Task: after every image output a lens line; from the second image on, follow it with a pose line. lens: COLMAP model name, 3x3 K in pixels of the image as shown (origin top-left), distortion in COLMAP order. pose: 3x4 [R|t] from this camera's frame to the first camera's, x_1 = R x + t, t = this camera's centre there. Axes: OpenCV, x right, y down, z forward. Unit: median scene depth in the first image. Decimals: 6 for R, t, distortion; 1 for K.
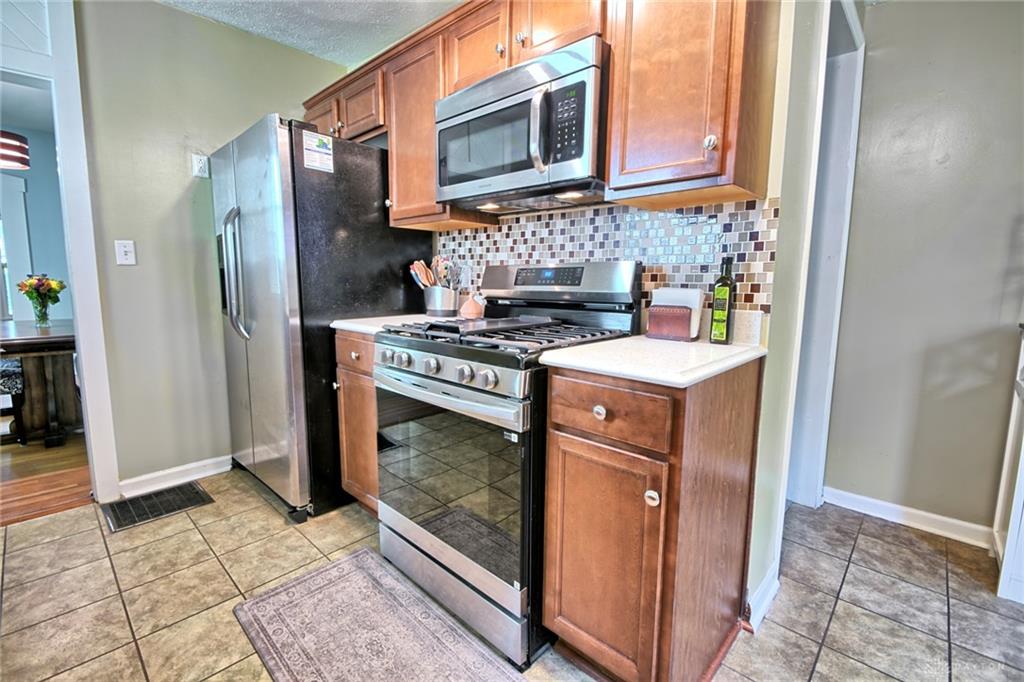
lens RADIAL K [[451.3, 0, 502.5], [0, 451.3, 339.3], [0, 0, 1]] dist [0.005102, -0.010494]
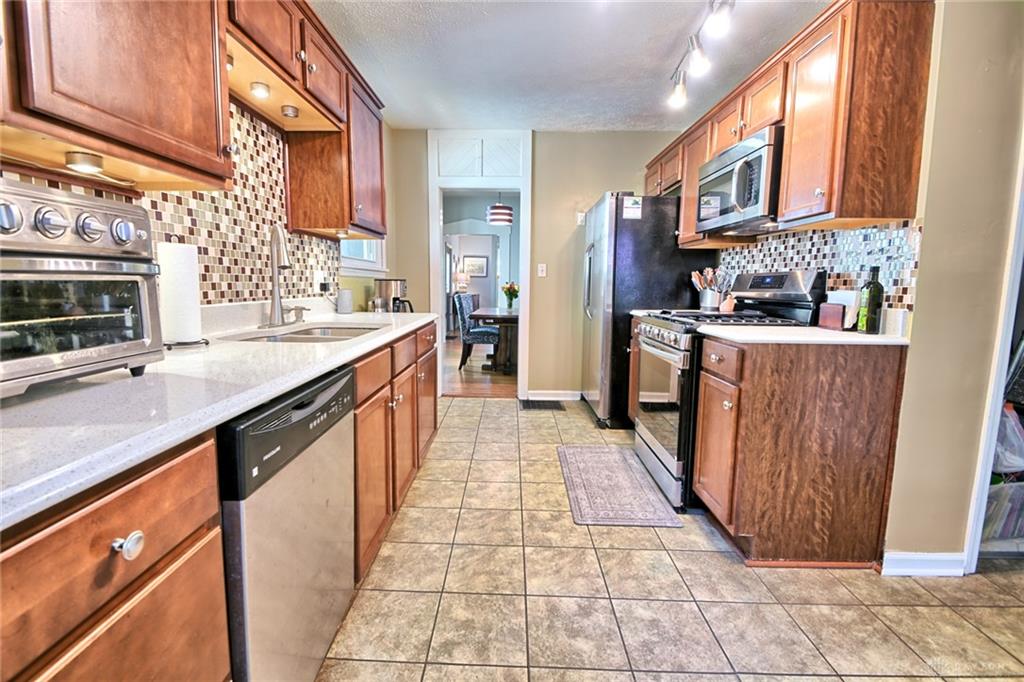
lens RADIAL K [[451.3, 0, 502.6], [0, 451.3, 344.0], [0, 0, 1]] dist [0.005102, -0.010494]
pose [[0.677467, 0.095153, -0.729372, 0.546835], [-0.099065, 0.994366, 0.037709, 0.070562], [0.728851, 0.046709, 0.683077, -0.476269]]
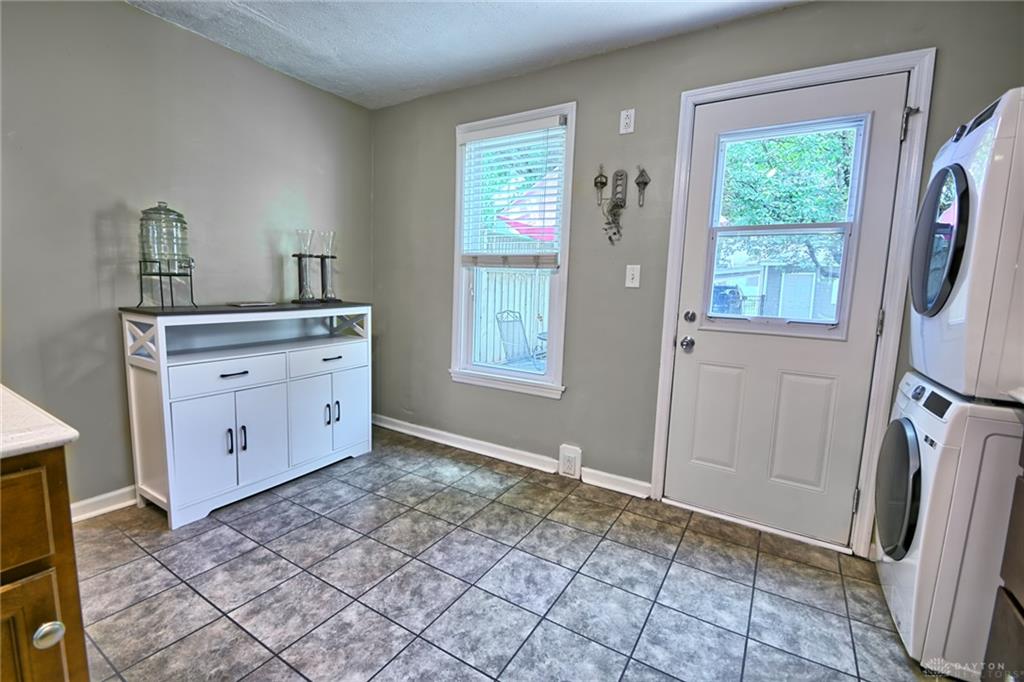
lens RADIAL K [[451.3, 0, 502.2], [0, 451.3, 336.8], [0, 0, 1]] dist [0.005102, -0.010494]
pose [[-0.201364, -0.132928, 0.970455, -0.180072], [0.093870, 0.983570, 0.154202, -0.045175], [-0.975008, 0.122147, -0.185578, 0.252235]]
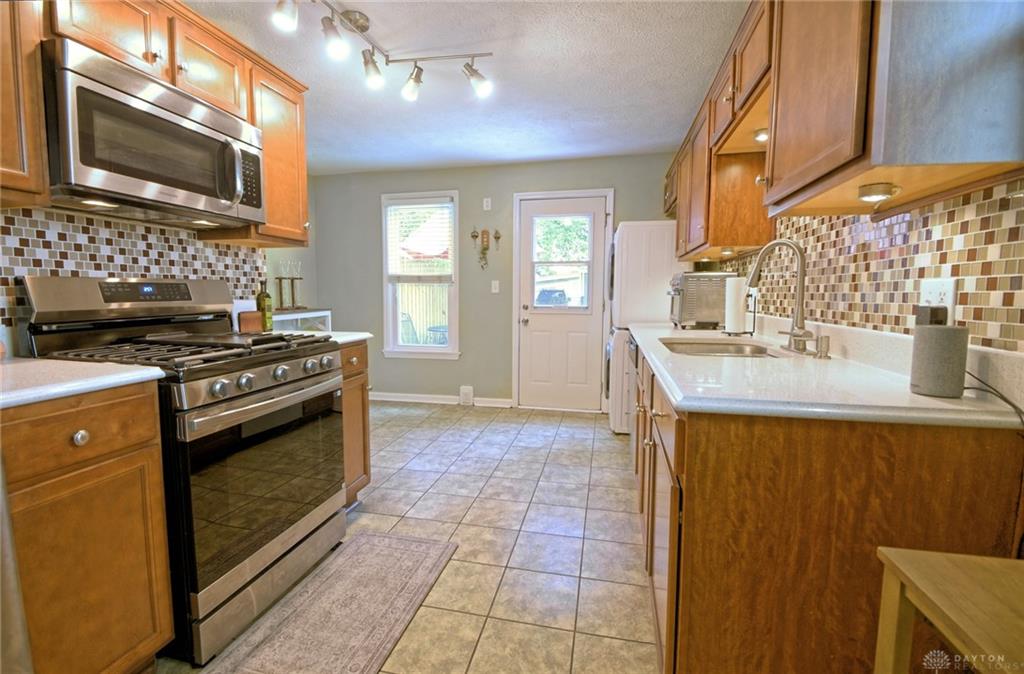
lens RADIAL K [[451.3, 0, 504.7], [0, 451.3, 337.0], [0, 0, 1]] dist [0.005102, -0.010494]
pose [[-0.516423, -0.094435, 0.851111, -1.071395], [0.103649, 0.979700, 0.171593, -0.127309], [-0.850038, 0.176832, -0.496151, 0.823179]]
